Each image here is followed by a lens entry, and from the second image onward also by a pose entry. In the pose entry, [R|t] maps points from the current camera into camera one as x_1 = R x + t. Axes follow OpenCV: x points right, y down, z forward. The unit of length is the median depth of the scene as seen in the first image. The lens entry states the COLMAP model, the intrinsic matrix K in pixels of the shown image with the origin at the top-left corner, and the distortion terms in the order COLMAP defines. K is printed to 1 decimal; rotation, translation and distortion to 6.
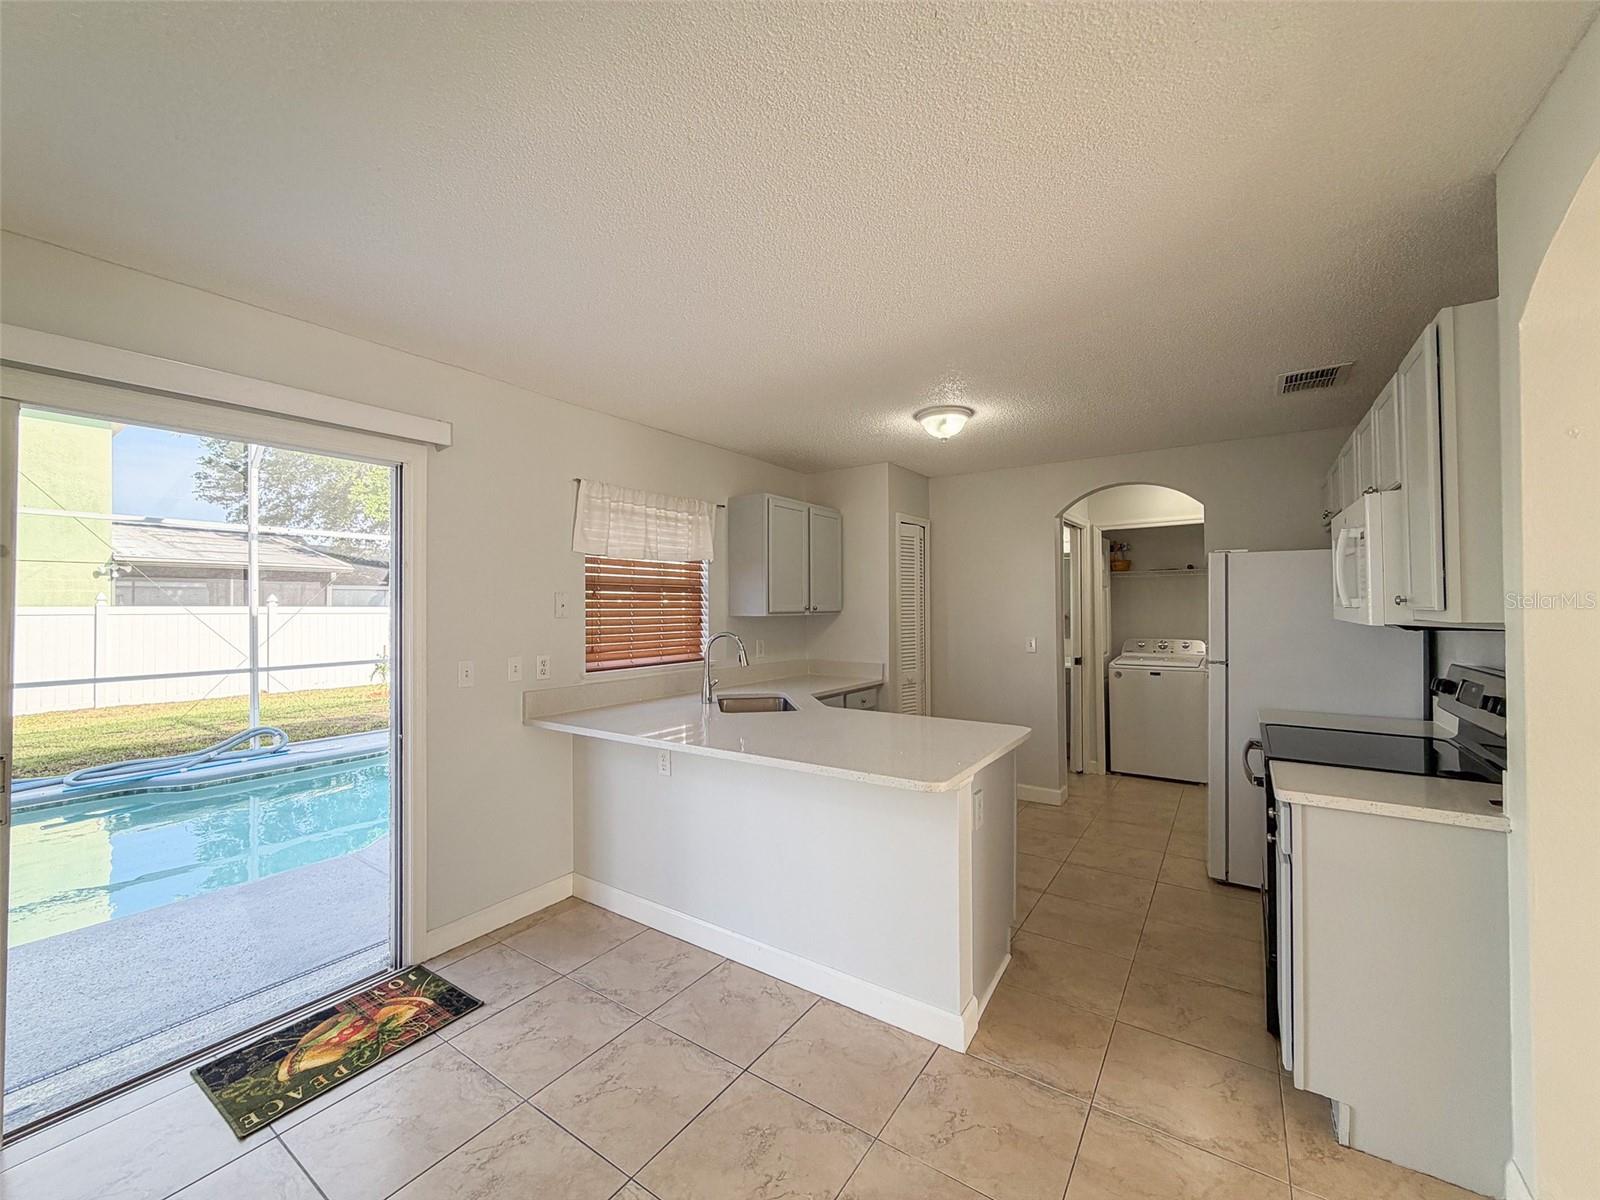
lens RADIAL K [[637.5, 0, 794.6], [0, 637.5, 598.4], [0, 0, 1]] dist [0.000763, -0.000047]
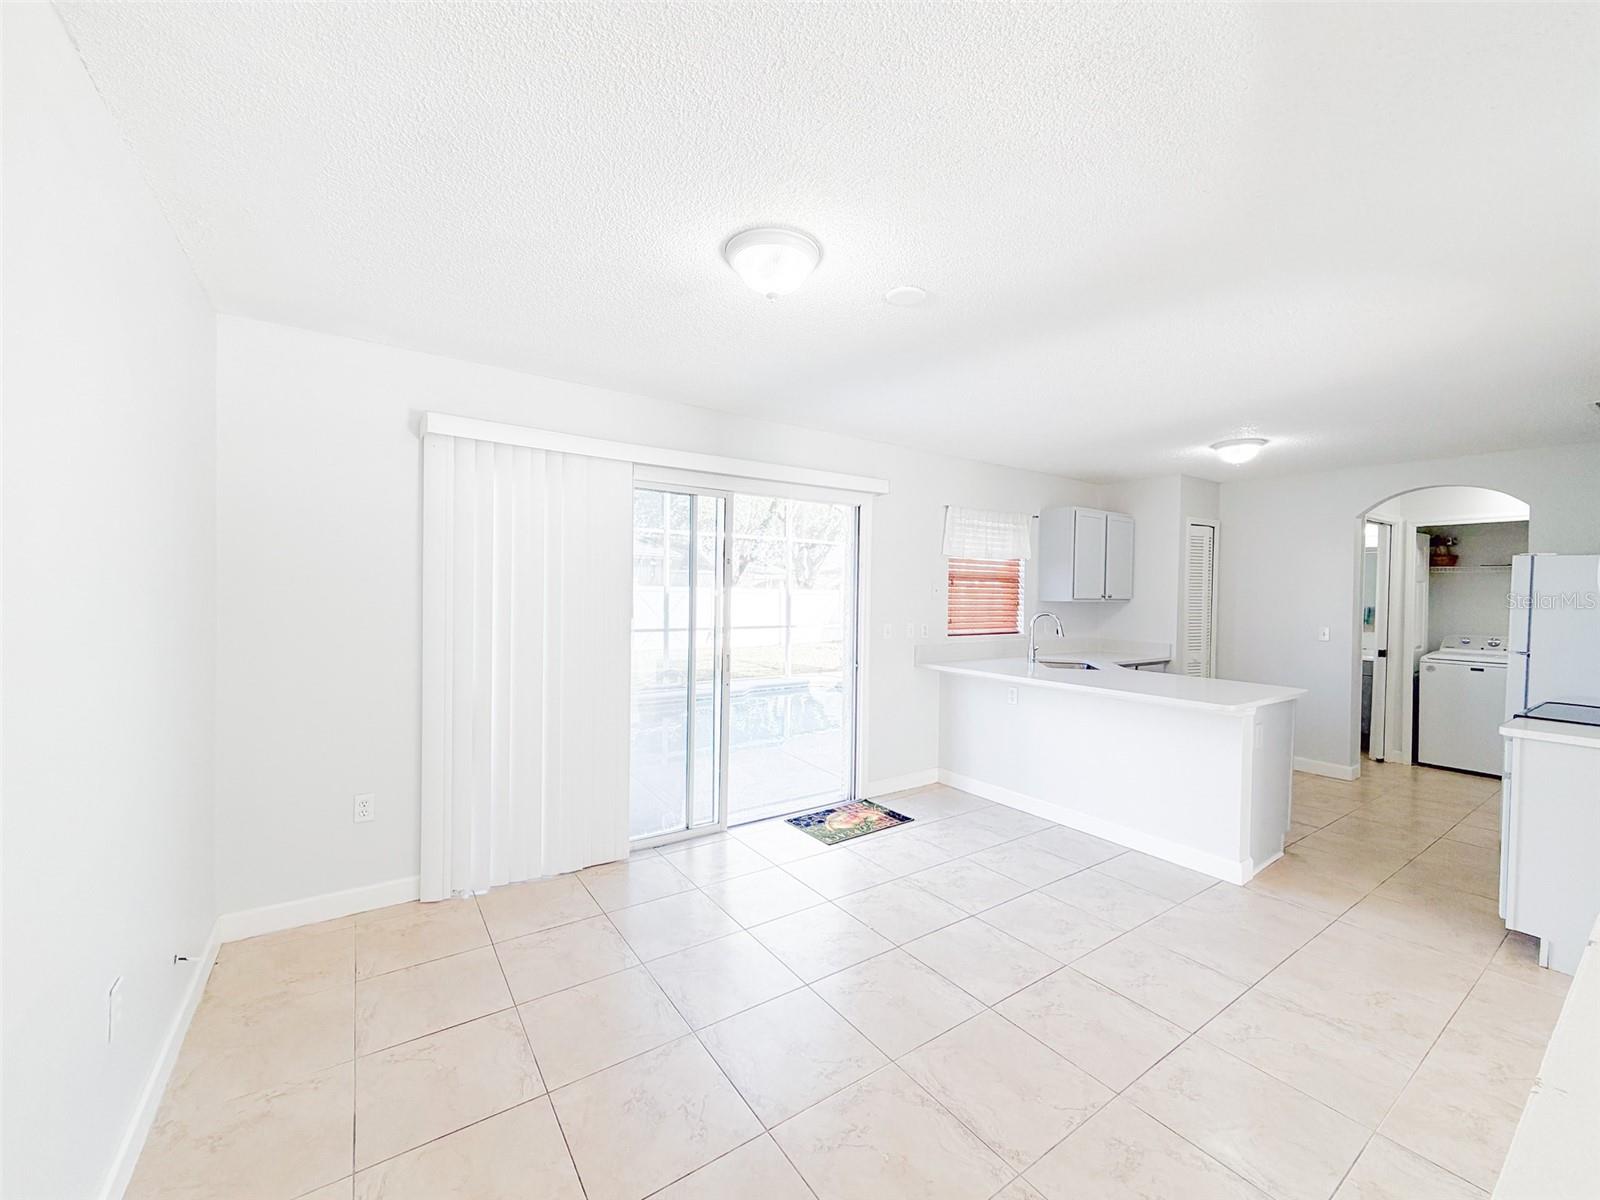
lens RADIAL K [[634.5, 0, 797.0], [0, 634.5, 598.2], [0, 0, 1]] dist [0.000078, -0.000169]
pose [[0.933592, 0.024437, -0.357504, -0.113366], [-0.016213, 0.999531, 0.025985, -0.003631], [0.357971, -0.018463, 0.933550, -0.442203]]
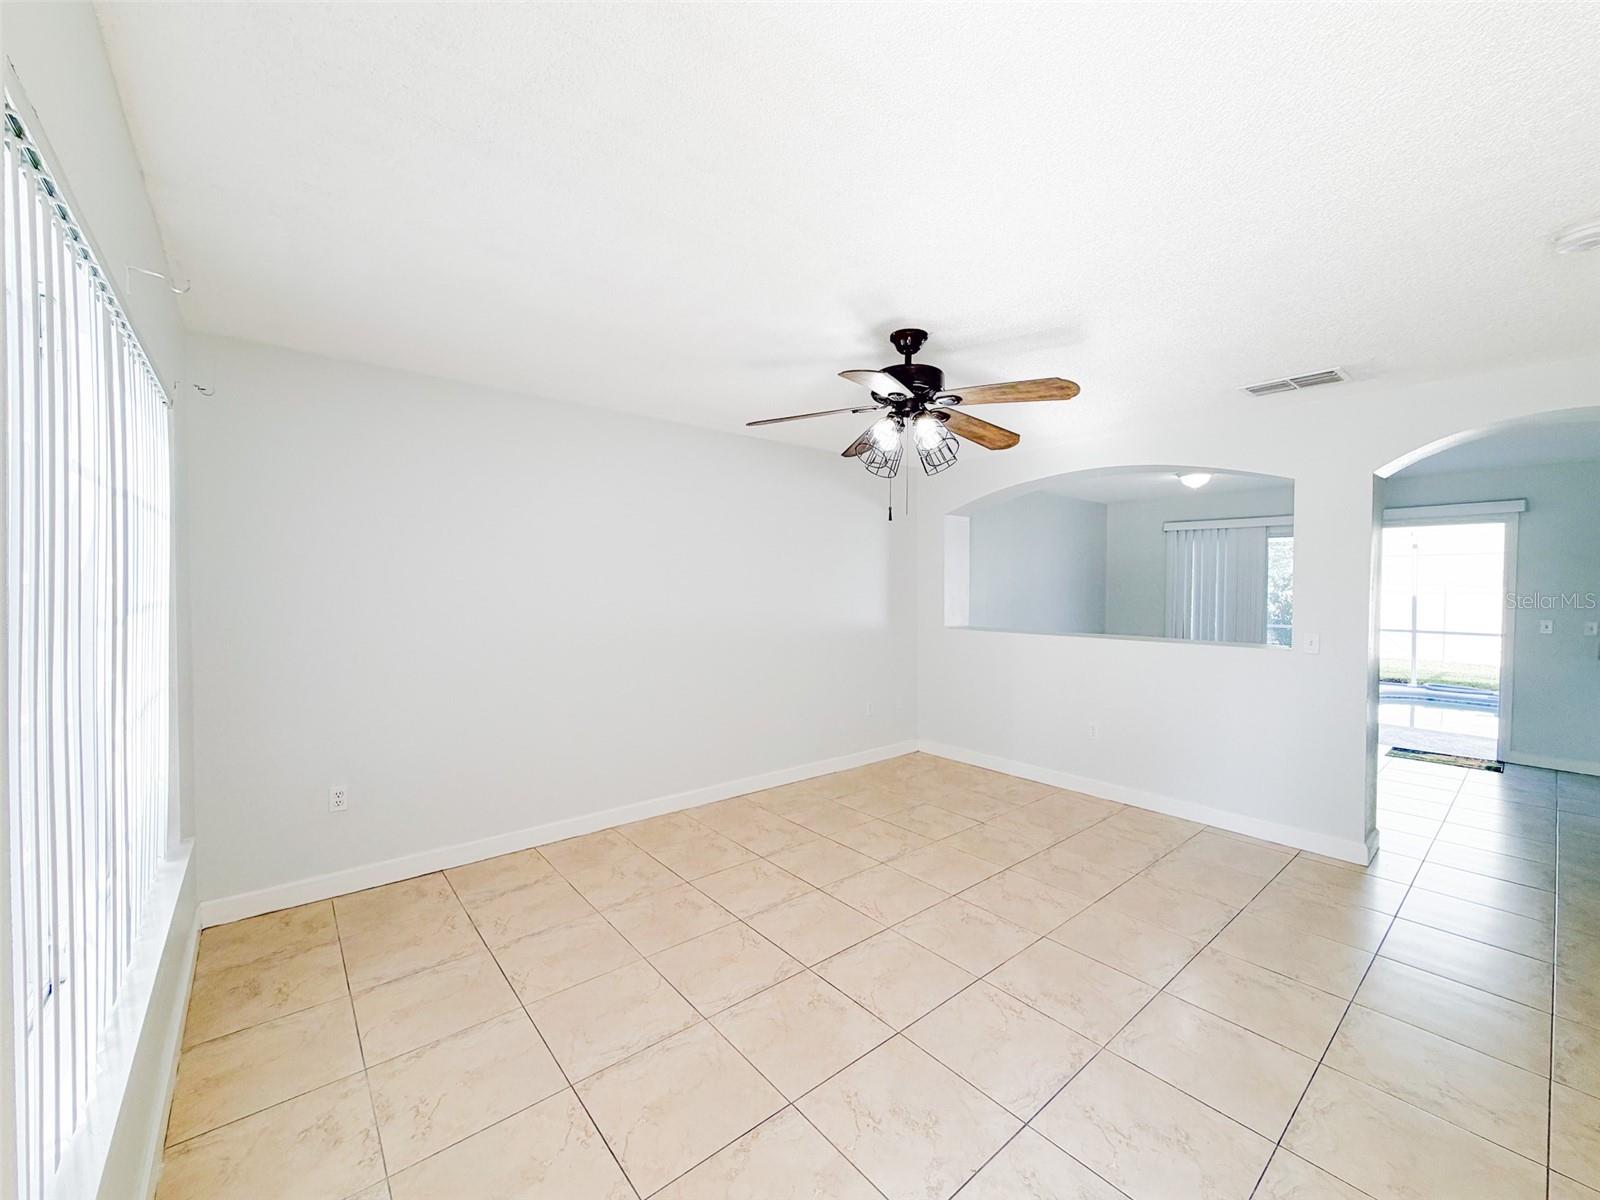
lens RADIAL K [[637.5, 0, 794.6], [0, 637.5, 598.4], [0, 0, 1]] dist [0.000763, -0.000047]
pose [[-0.267230, 0.023328, -0.963350, 1.408512], [0.007184, 0.999727, 0.022216, -0.017933], [0.963606, -0.000984, -0.267325, -0.472627]]
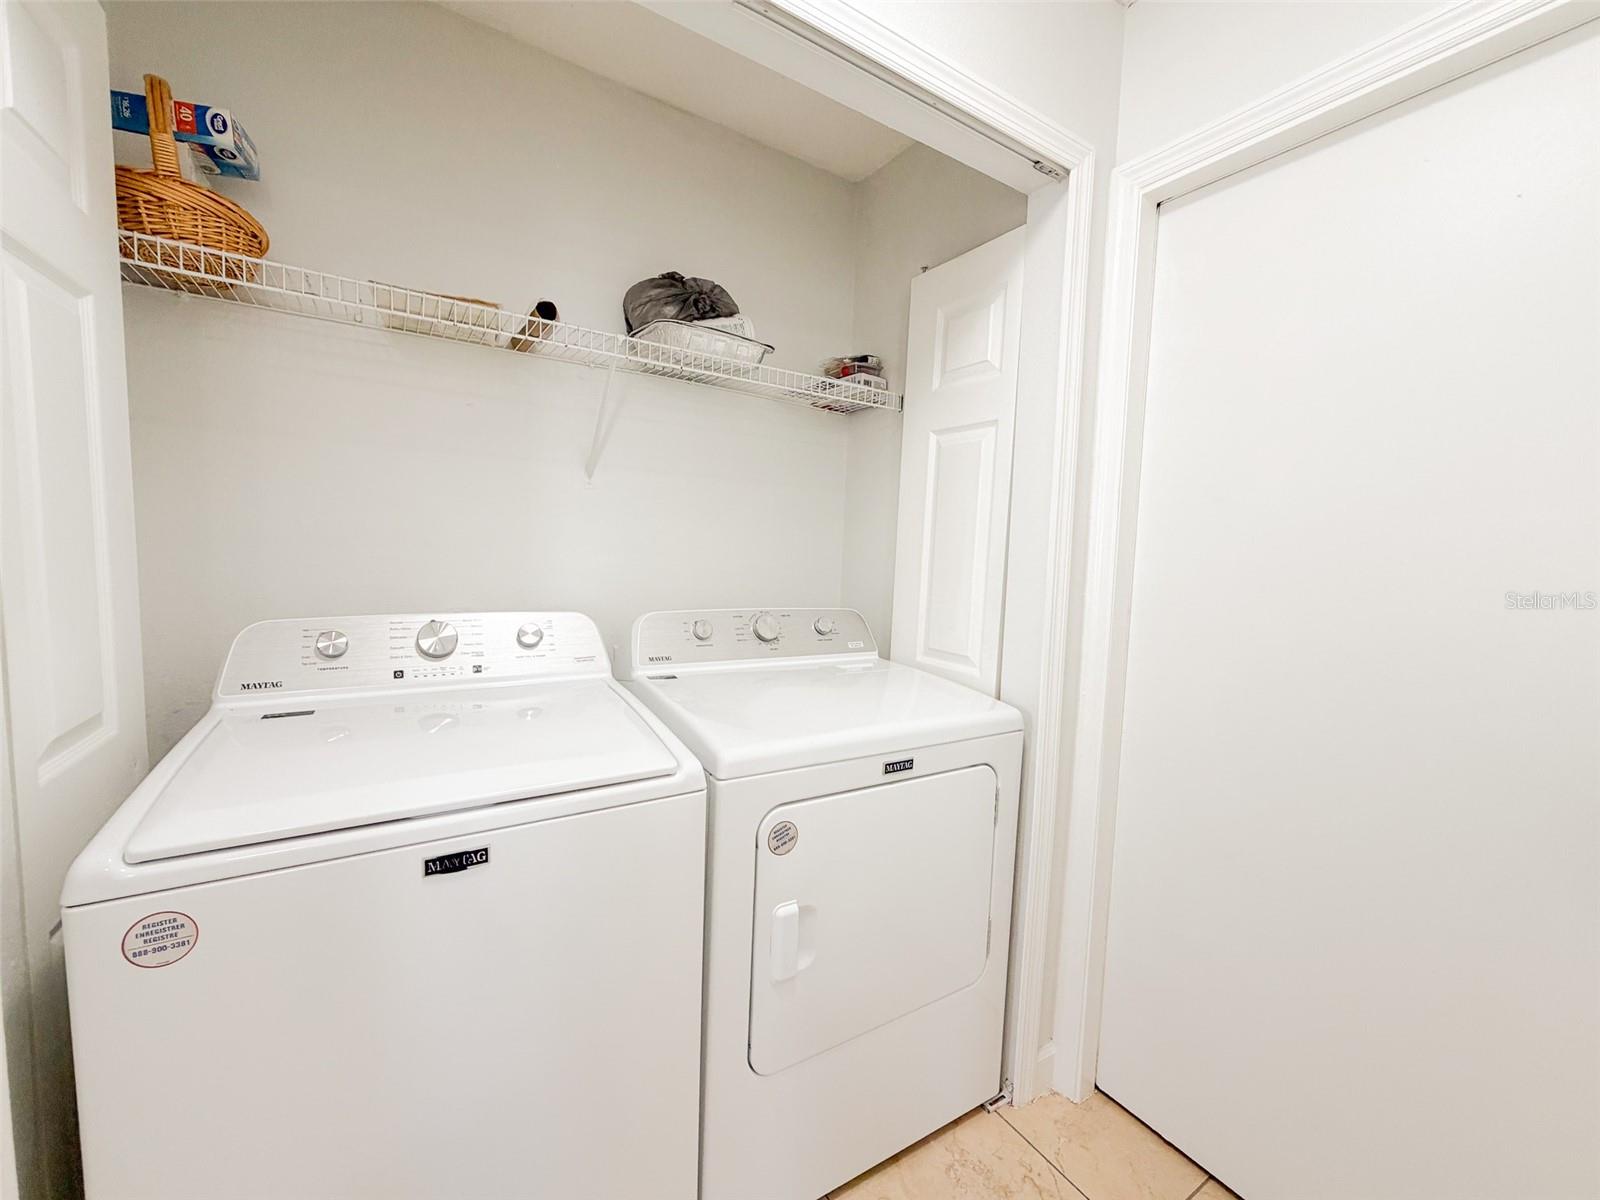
lens RADIAL K [[651.7, 0, 800.0], [0, 651.7, 600.0], [0, 0, 1]] dist [0.001732, 0.000249]
pose [[0.382017, -0.056411, 0.922432, 0.635264], [-0.048851, 0.995507, 0.081111, 0.052107], [-0.922863, -0.076048, 0.377545, 1.212924]]
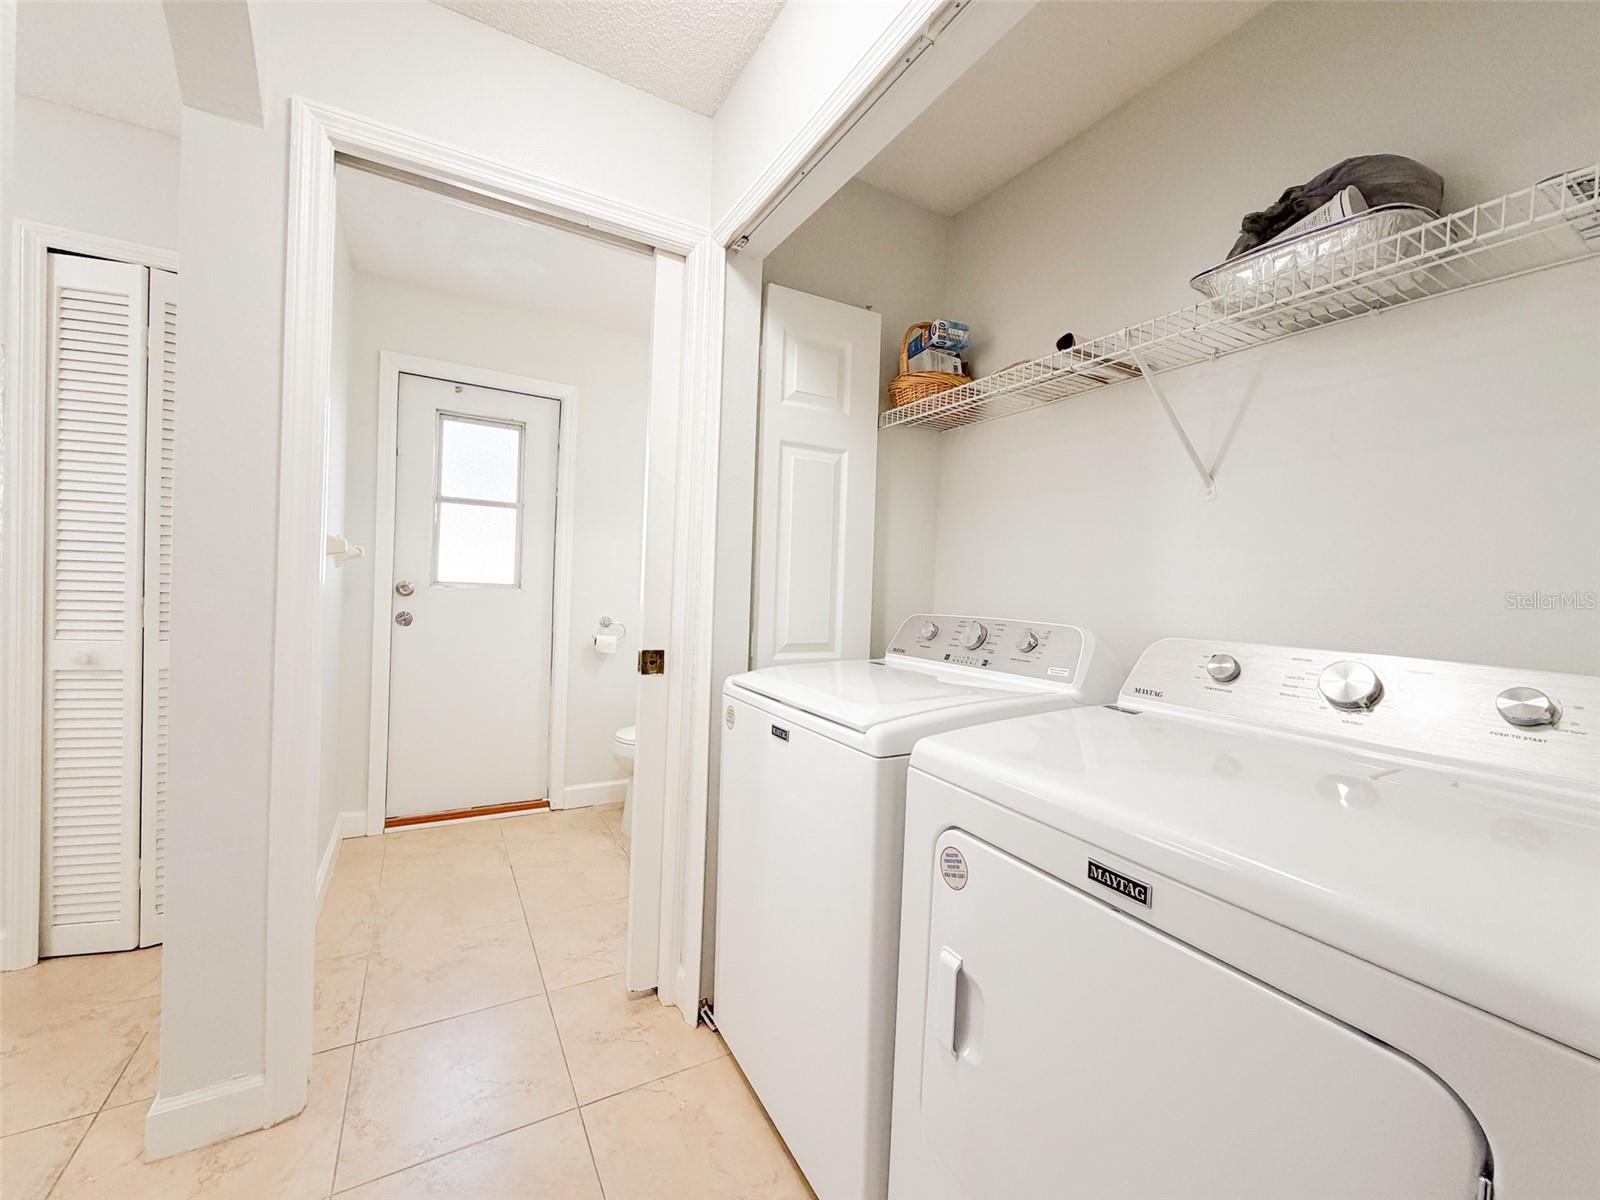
lens RADIAL K [[637.5, 0, 794.6], [0, 637.5, 598.4], [0, 0, 1]] dist [0.000763, -0.000047]
pose [[0.899647, 0.049483, -0.433804, 0.957901], [-0.040170, 0.998724, 0.030614, 0.076846], [0.434765, -0.010116, 0.900487, 1.072536]]
